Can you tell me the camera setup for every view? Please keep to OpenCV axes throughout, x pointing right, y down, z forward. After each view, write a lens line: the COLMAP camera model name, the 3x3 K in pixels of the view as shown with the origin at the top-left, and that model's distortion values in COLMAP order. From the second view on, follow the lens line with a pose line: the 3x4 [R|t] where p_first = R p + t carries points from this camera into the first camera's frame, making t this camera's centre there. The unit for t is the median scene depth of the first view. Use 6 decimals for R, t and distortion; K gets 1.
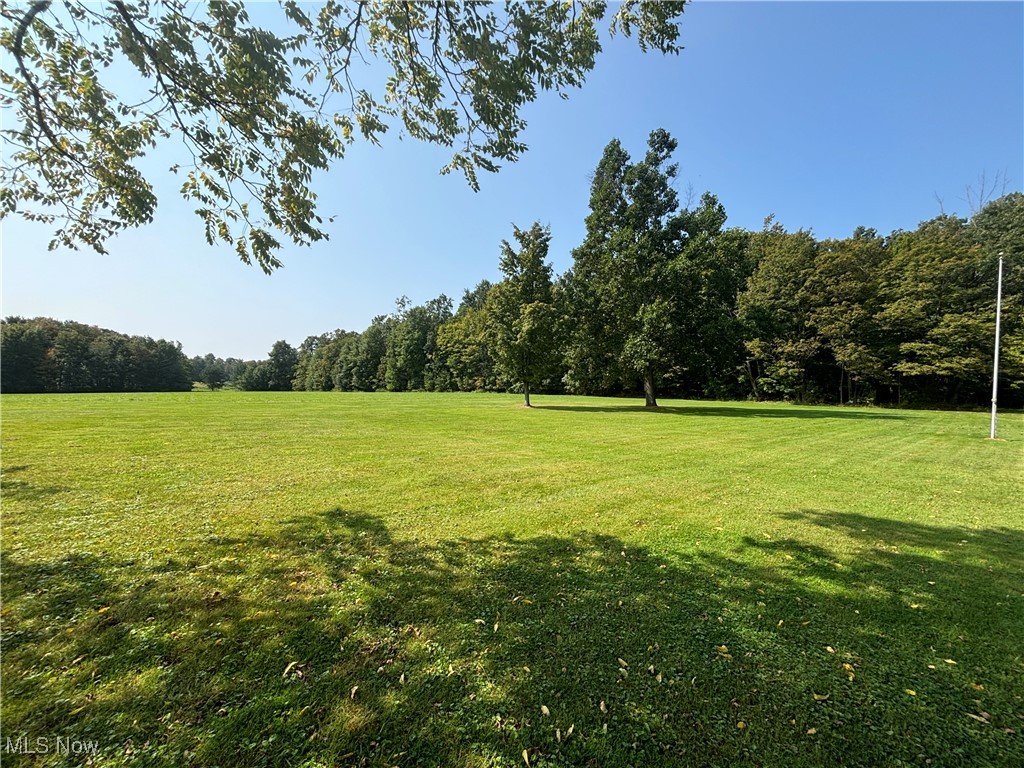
lens RADIAL K [[412.5, 0, 511.1], [0, 412.5, 384.3], [0, 0, 1]] dist [-0.004374, 0.000864]
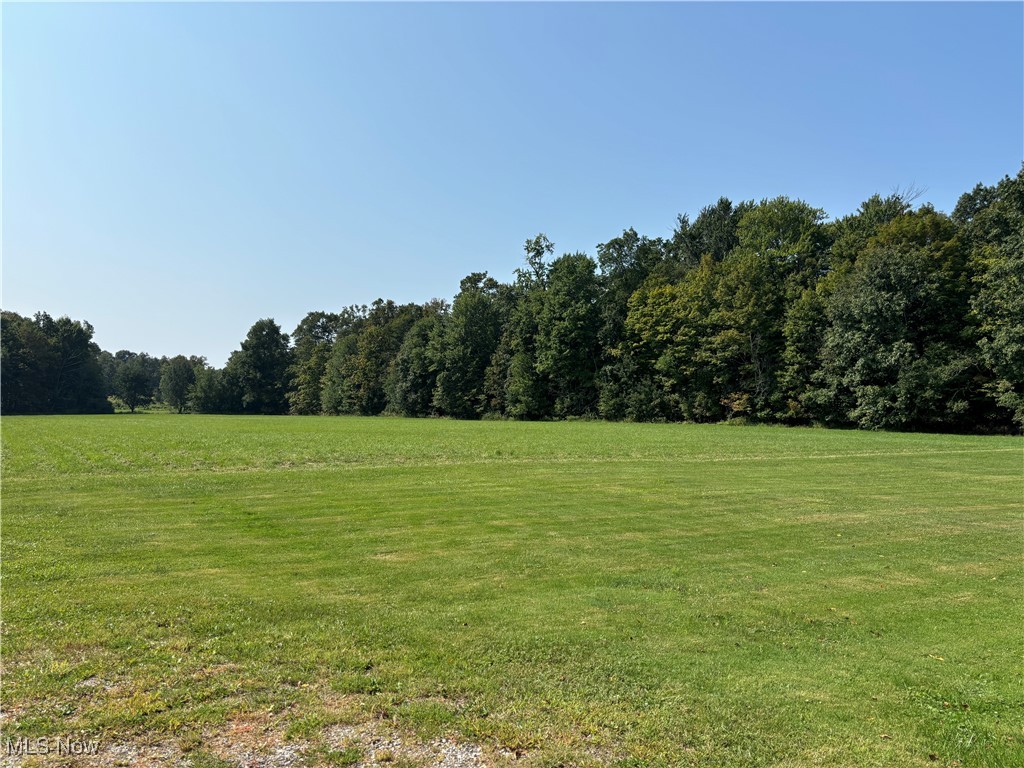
lens RADIAL K [[777.2, 0, 492.5], [0, 777.2, 390.7], [0, 0, 1]] dist [0.056055, -0.029797]
pose [[0.992771, 0.006881, -0.119827, -0.513986], [-0.008397, 0.999891, -0.012151, -0.013217], [0.119730, 0.013070, 0.992720, 0.055787]]
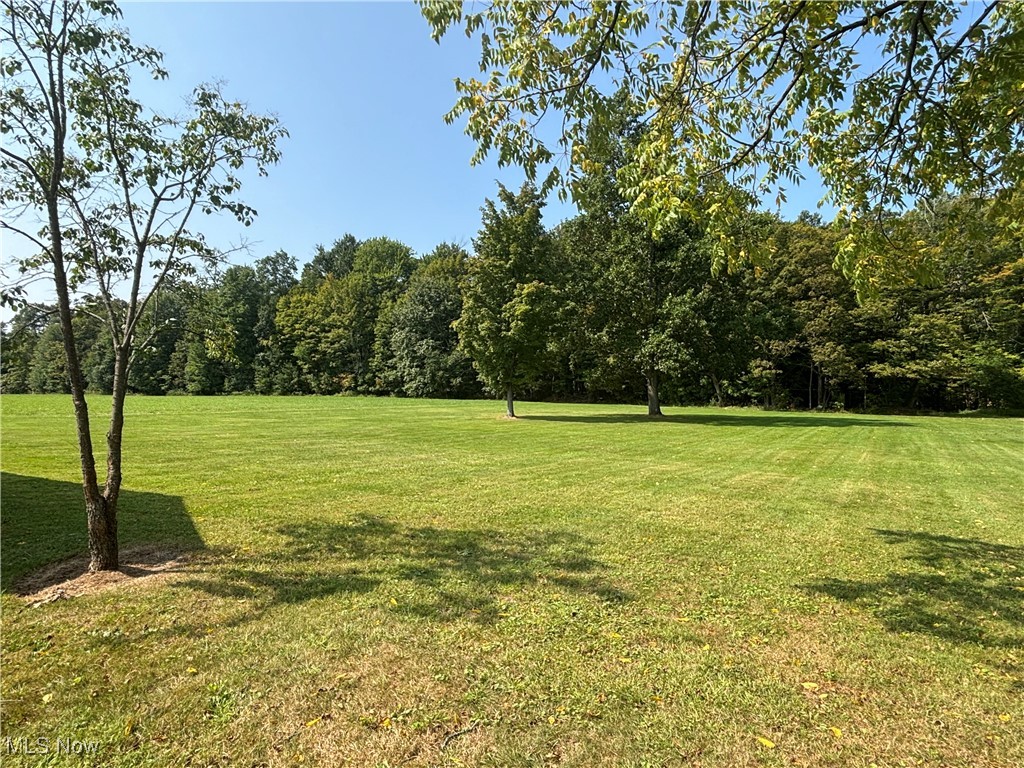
lens RADIAL K [[573.1, 0, 506.2], [0, 573.1, 388.3], [0, 0, 1]] dist [-0.006469, -0.004125]
pose [[0.961388, 0.001397, 0.275193, -0.168367], [-0.004067, 0.999950, 0.009131, -0.005771], [-0.275166, -0.009898, 0.961346, -0.015643]]
